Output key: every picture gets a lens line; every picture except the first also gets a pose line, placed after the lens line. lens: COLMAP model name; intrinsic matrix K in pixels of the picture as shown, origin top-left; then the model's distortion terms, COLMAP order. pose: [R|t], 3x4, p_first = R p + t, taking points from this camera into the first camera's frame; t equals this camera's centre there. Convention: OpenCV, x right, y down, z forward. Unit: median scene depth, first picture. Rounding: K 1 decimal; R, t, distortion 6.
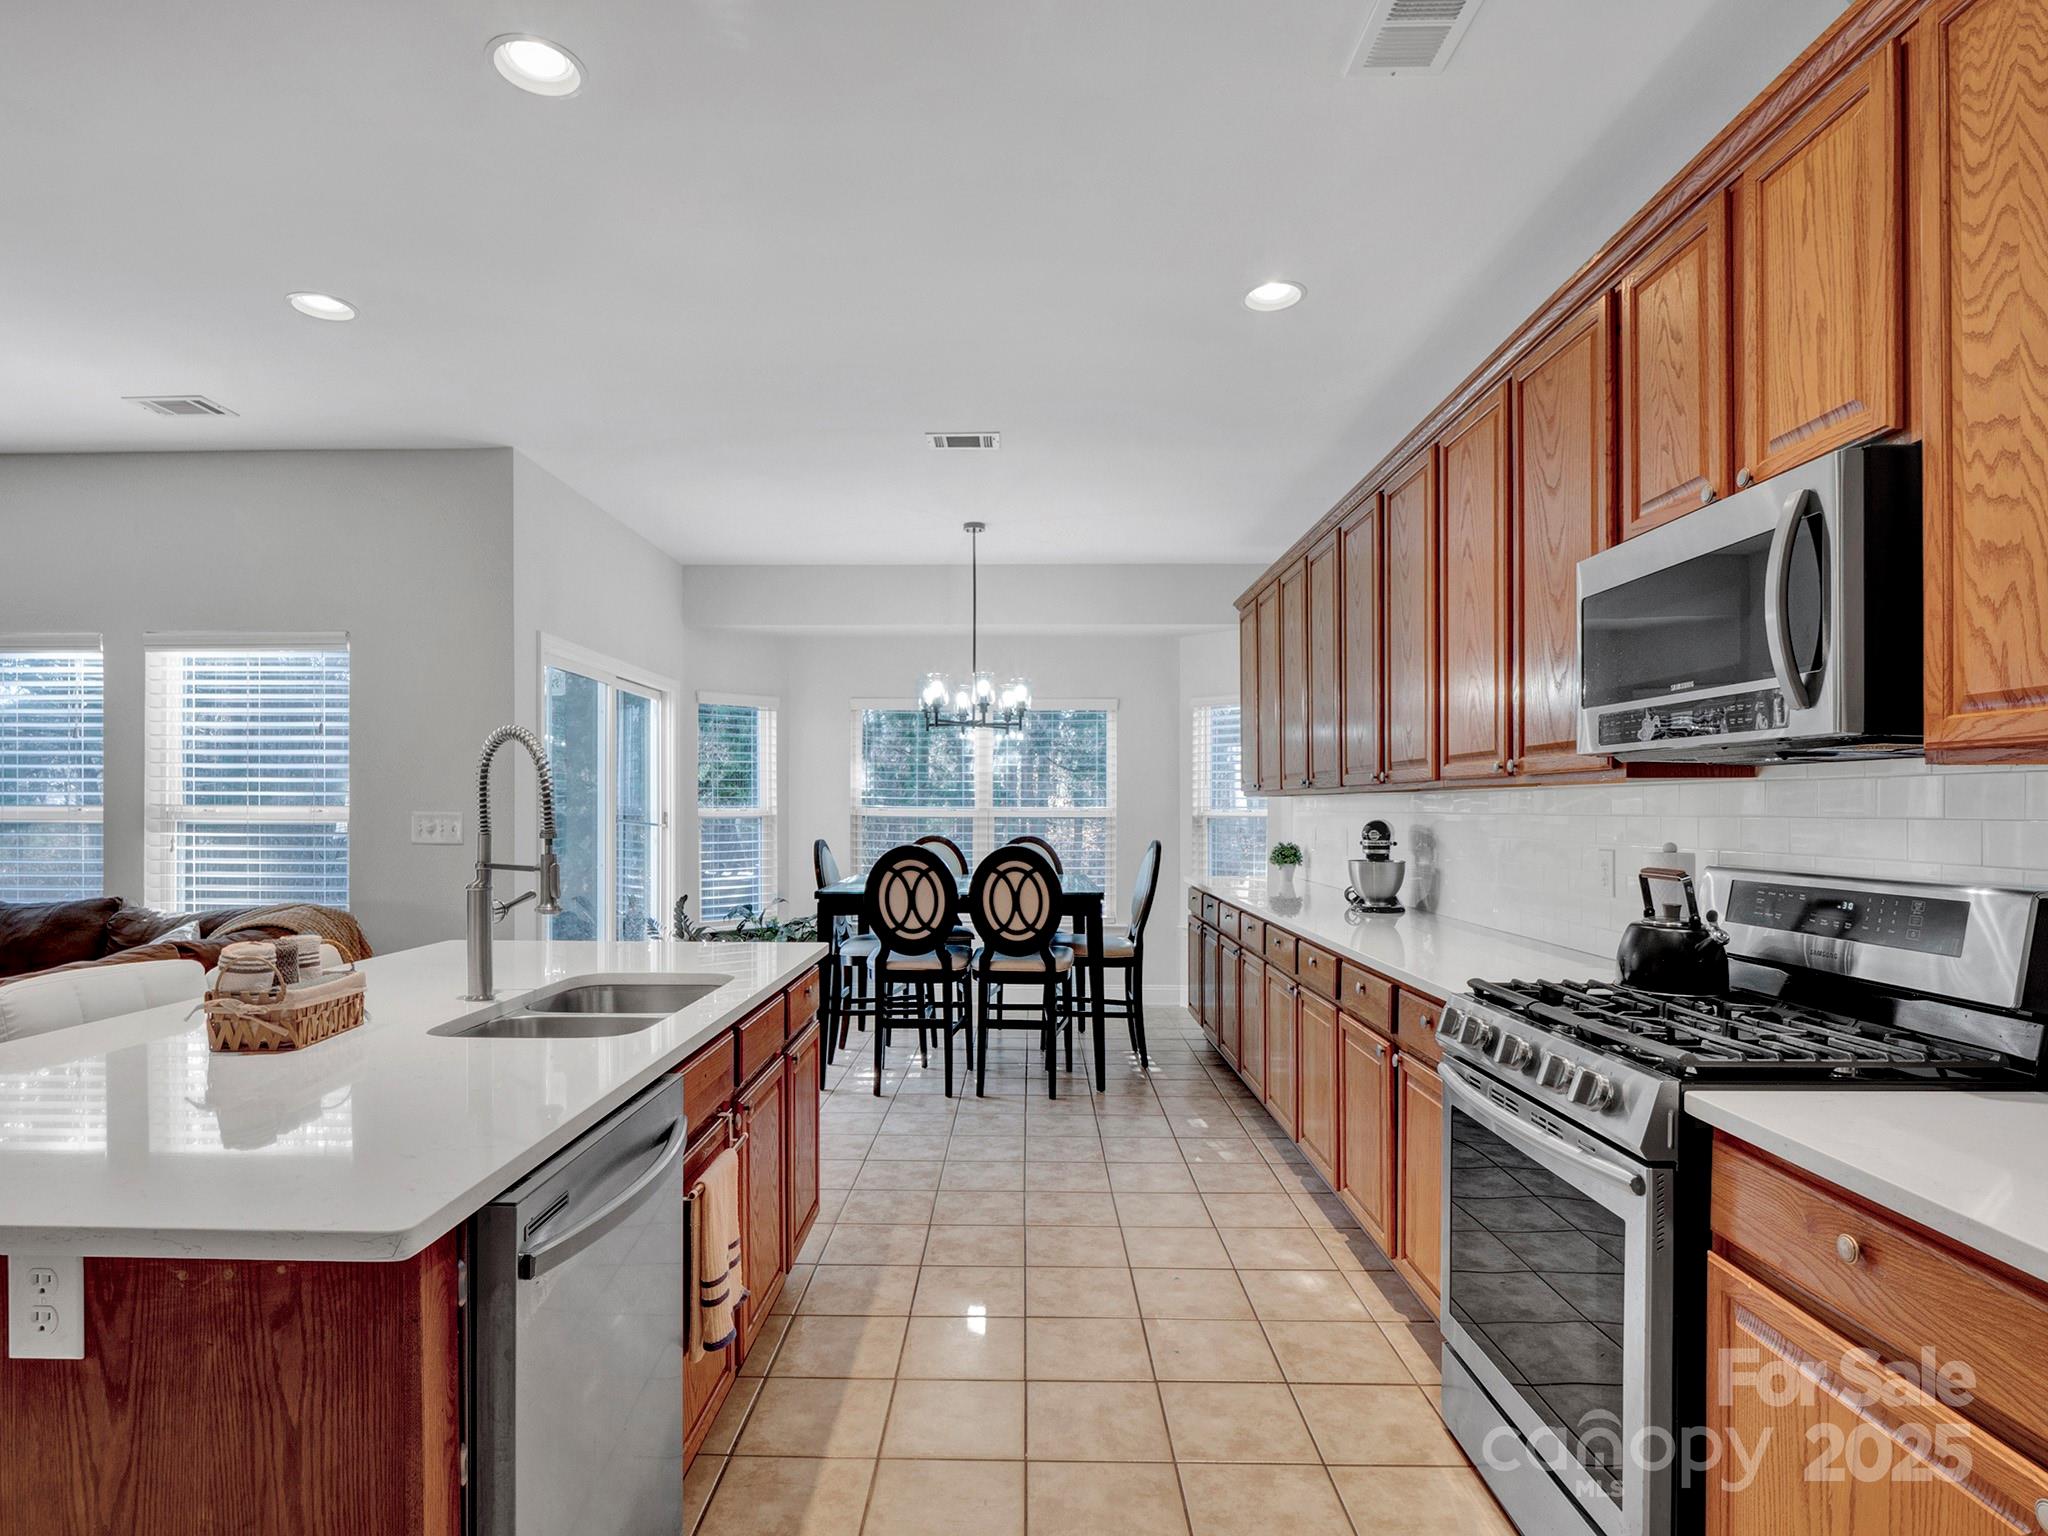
lens RADIAL K [[1117.8, 0, 1000.2], [0, 1117.8, 819.3], [0, 0, 1]] dist [0.001020, -0.008081]
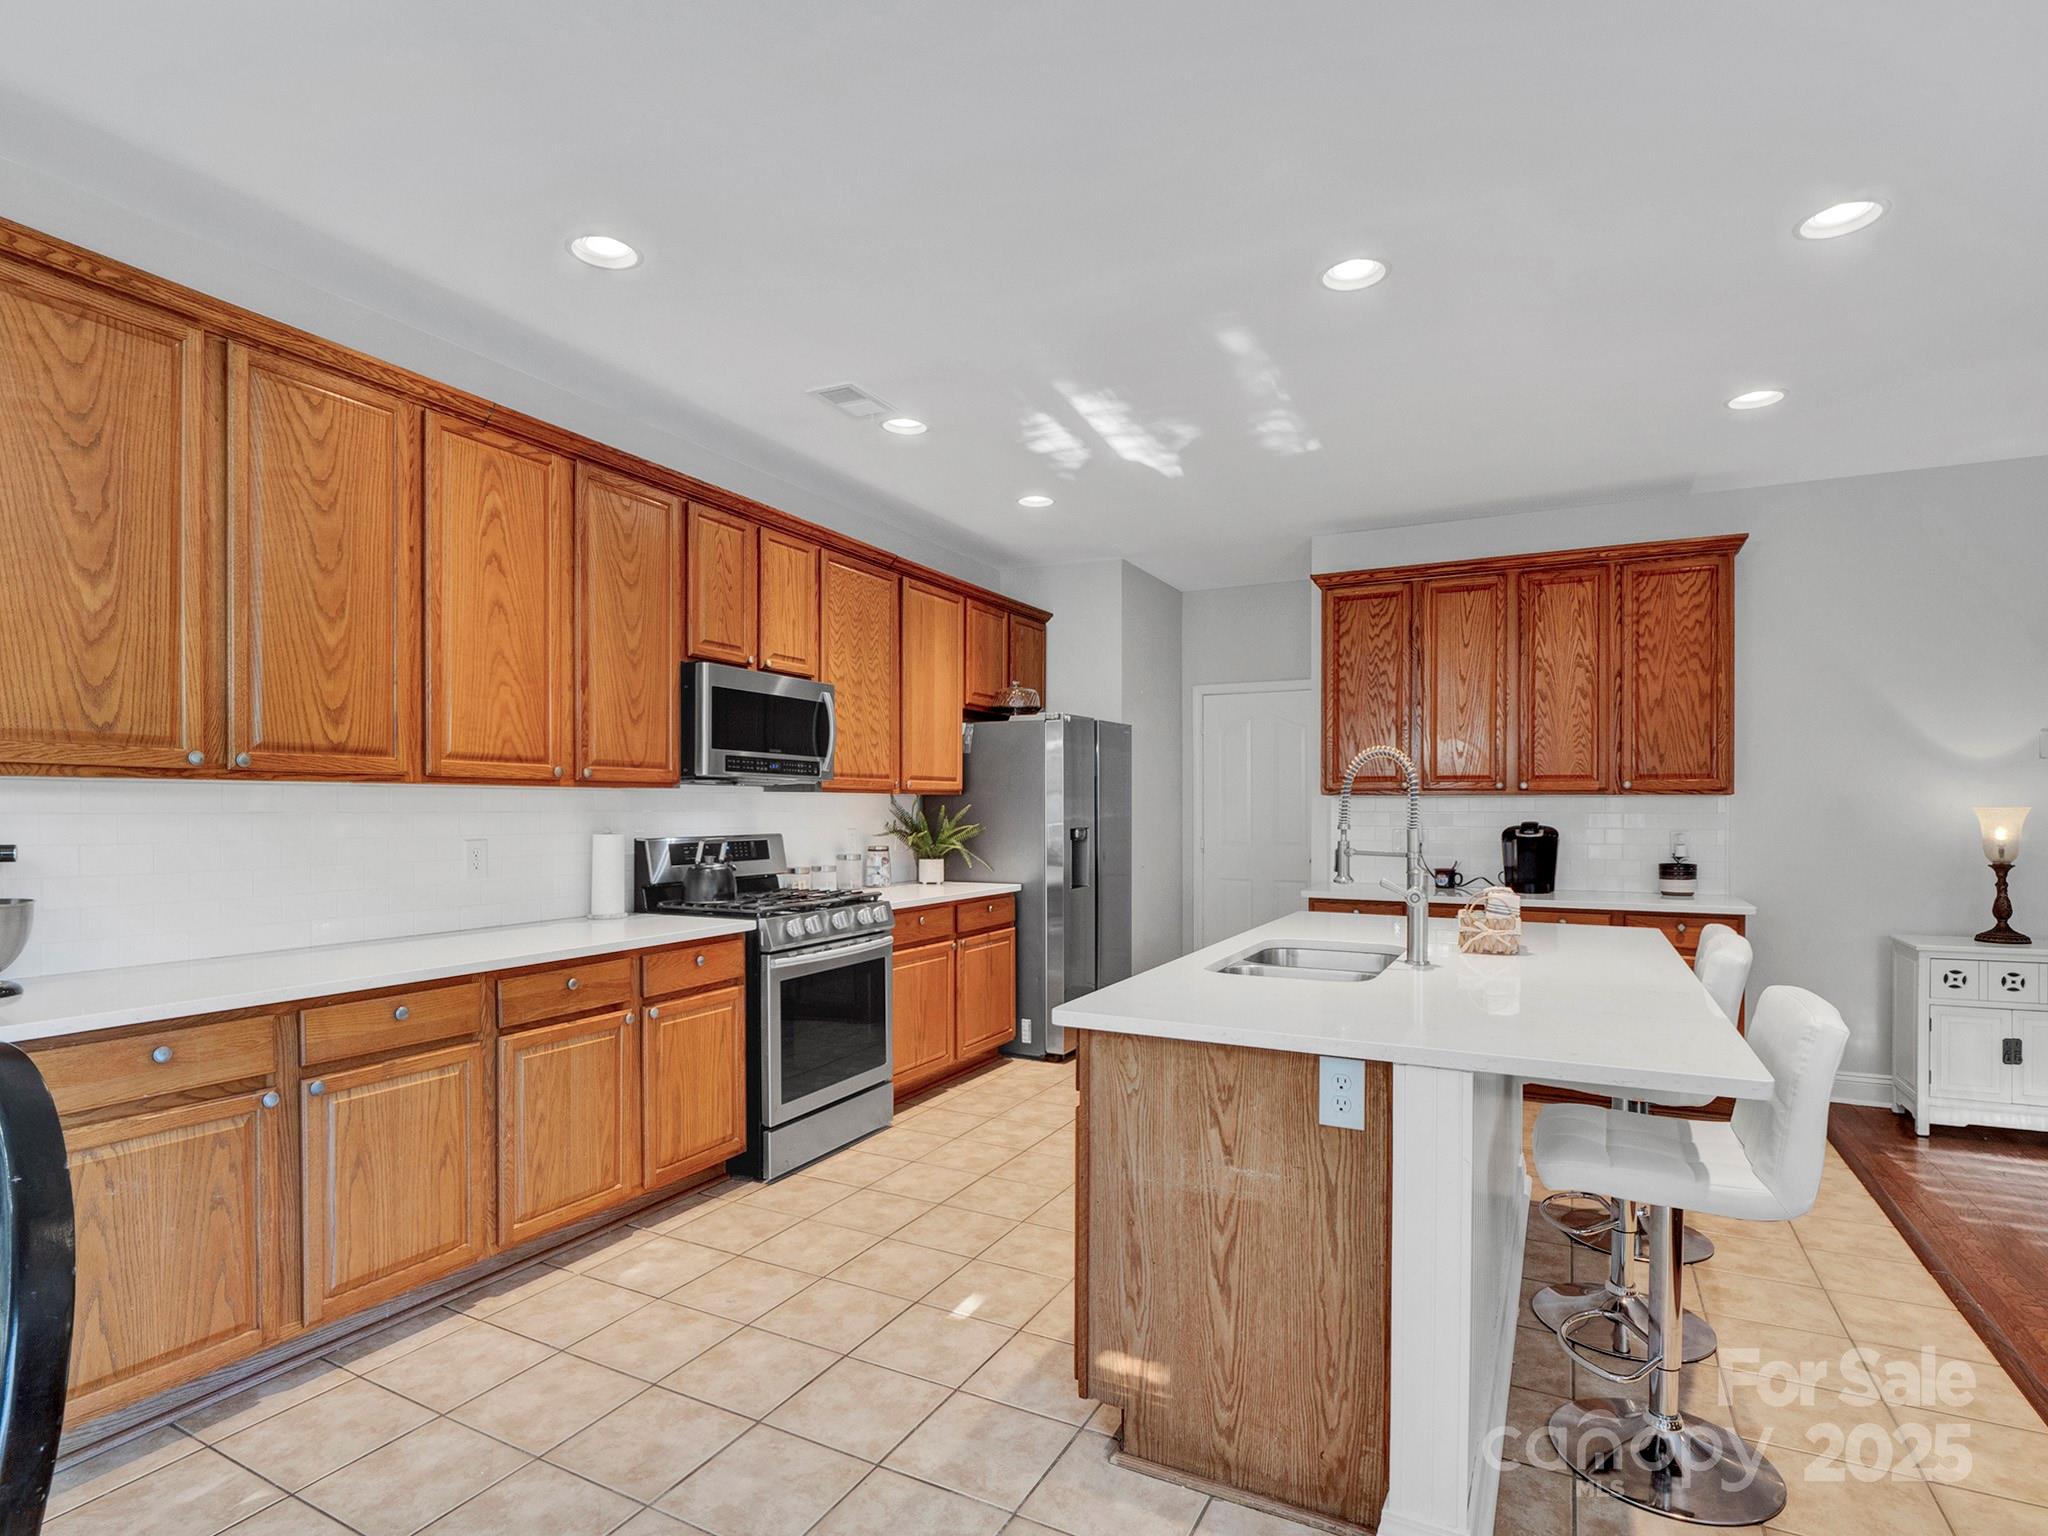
lens RADIAL K [[1026.2, 0, 1031.2], [0, 1026.2, 806.7], [0, 0, 1]] dist [-0.004462, -0.001438]
pose [[-0.902015, -0.002951, 0.431694, -0.545559], [0.001299, 0.999954, 0.009551, -0.021714], [-0.431702, 0.009176, -0.901969, 1.979090]]
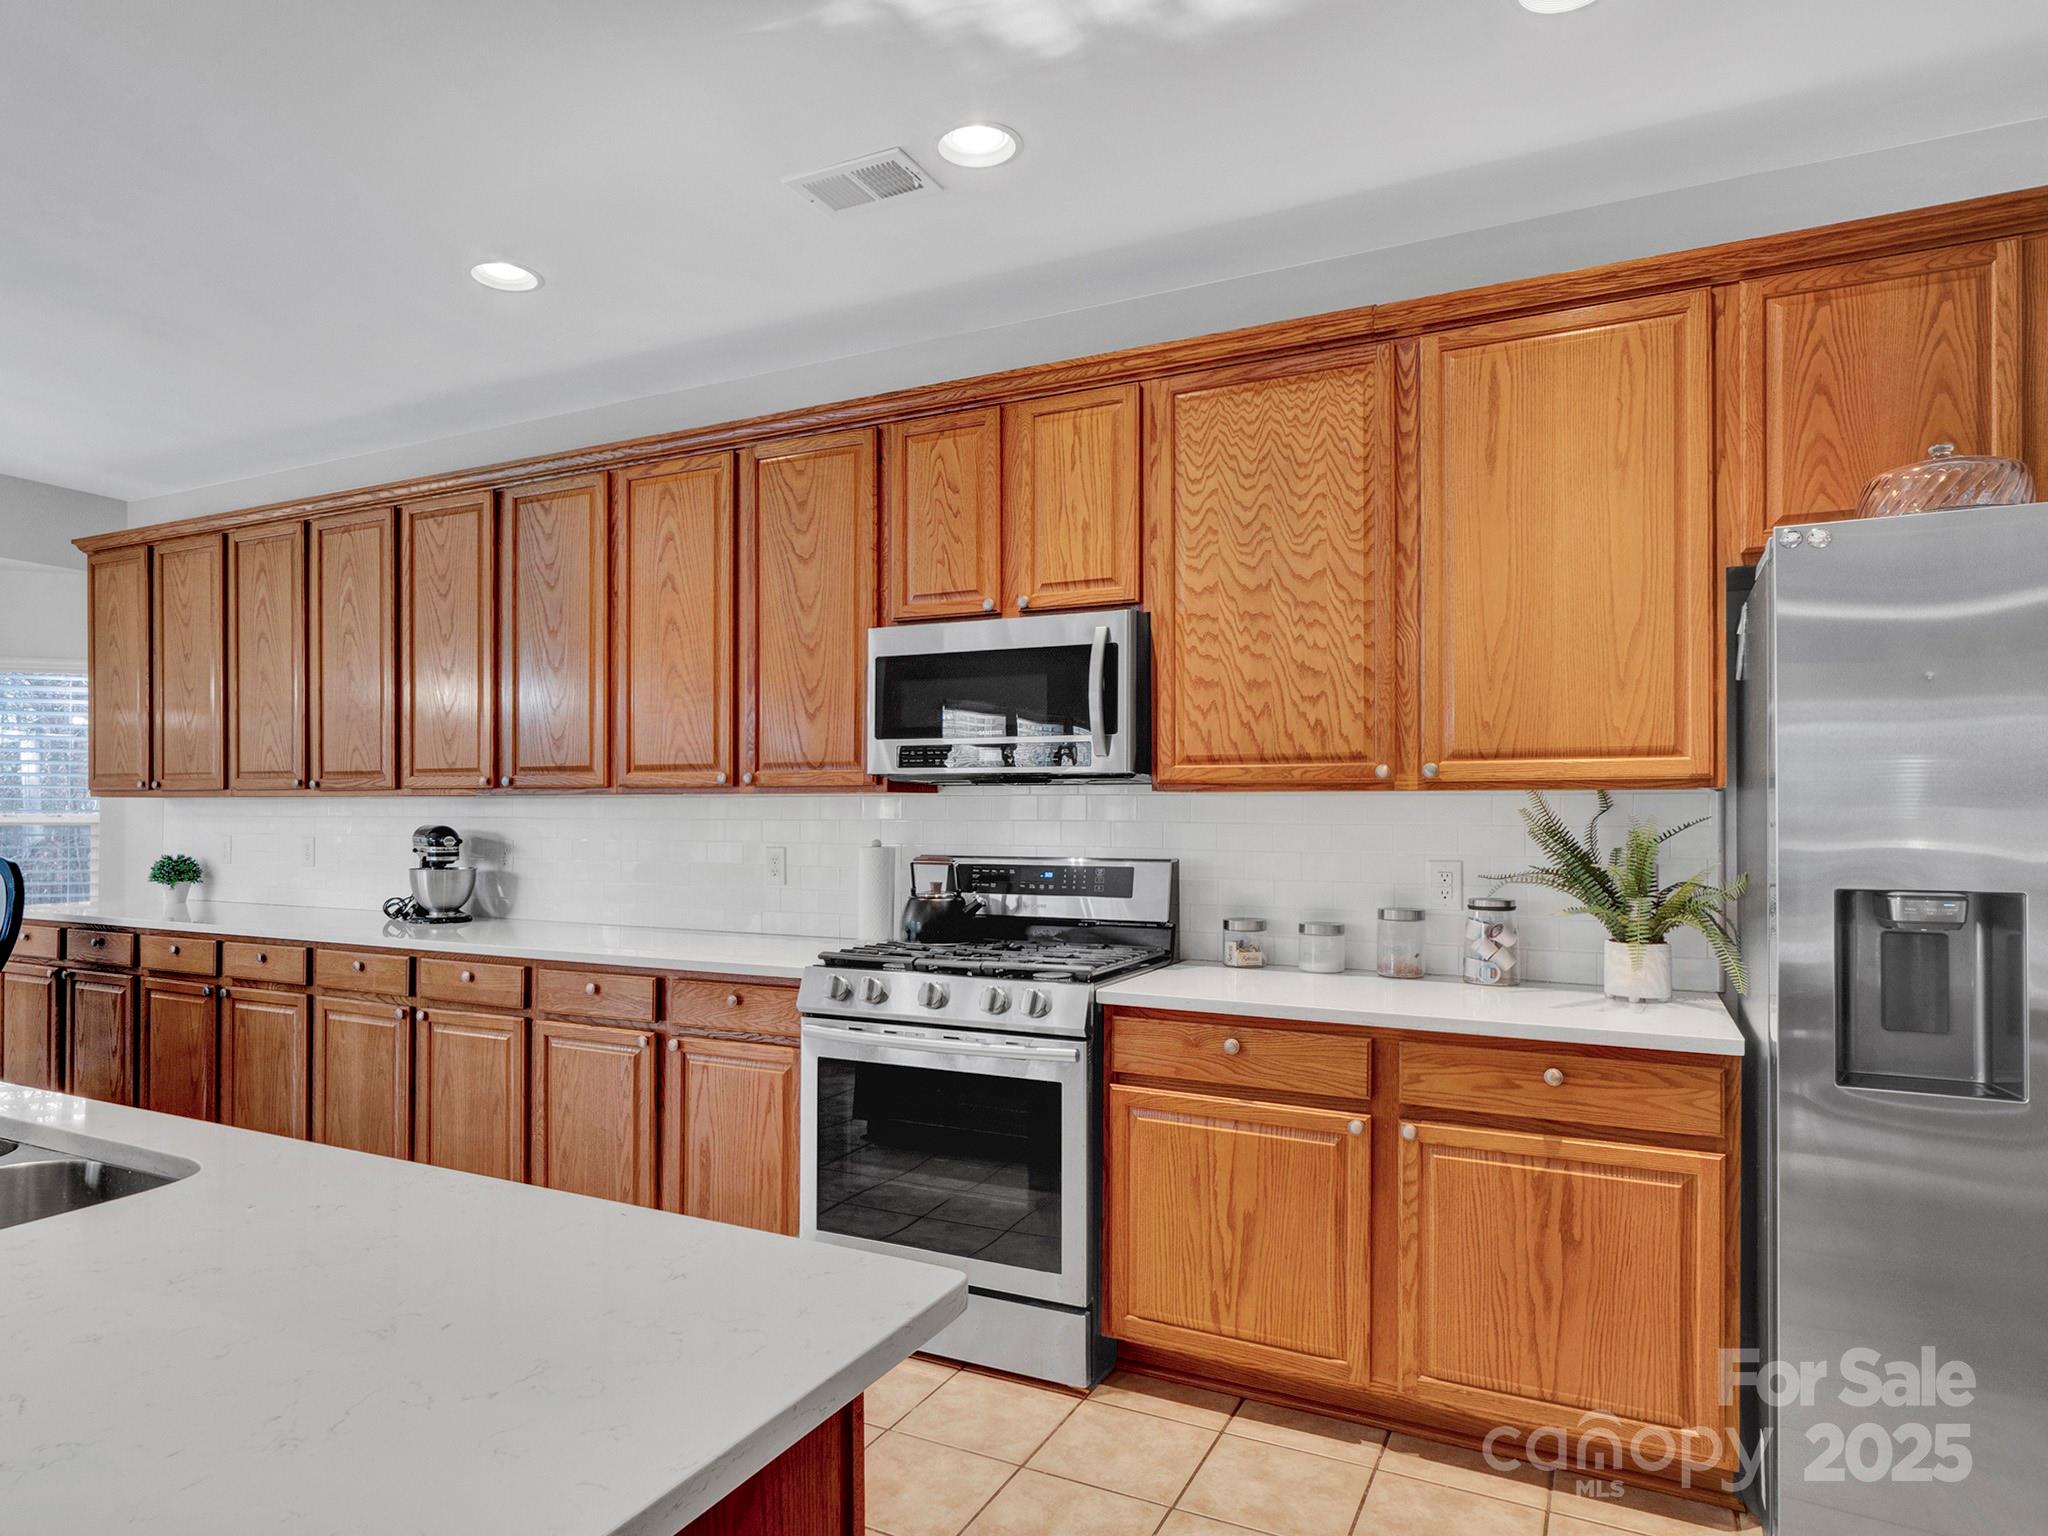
lens RADIAL K [[1280.8, 0, 919.9], [0, 1280.8, 802.1], [0, 0, 1]] dist [-0.007082, -0.004345]
pose [[0.448894, 0.007212, 0.893556, -0.729011], [0.006880, 0.999910, -0.011527, -0.006225], [-0.893558, 0.011323, 0.448804, 0.245595]]
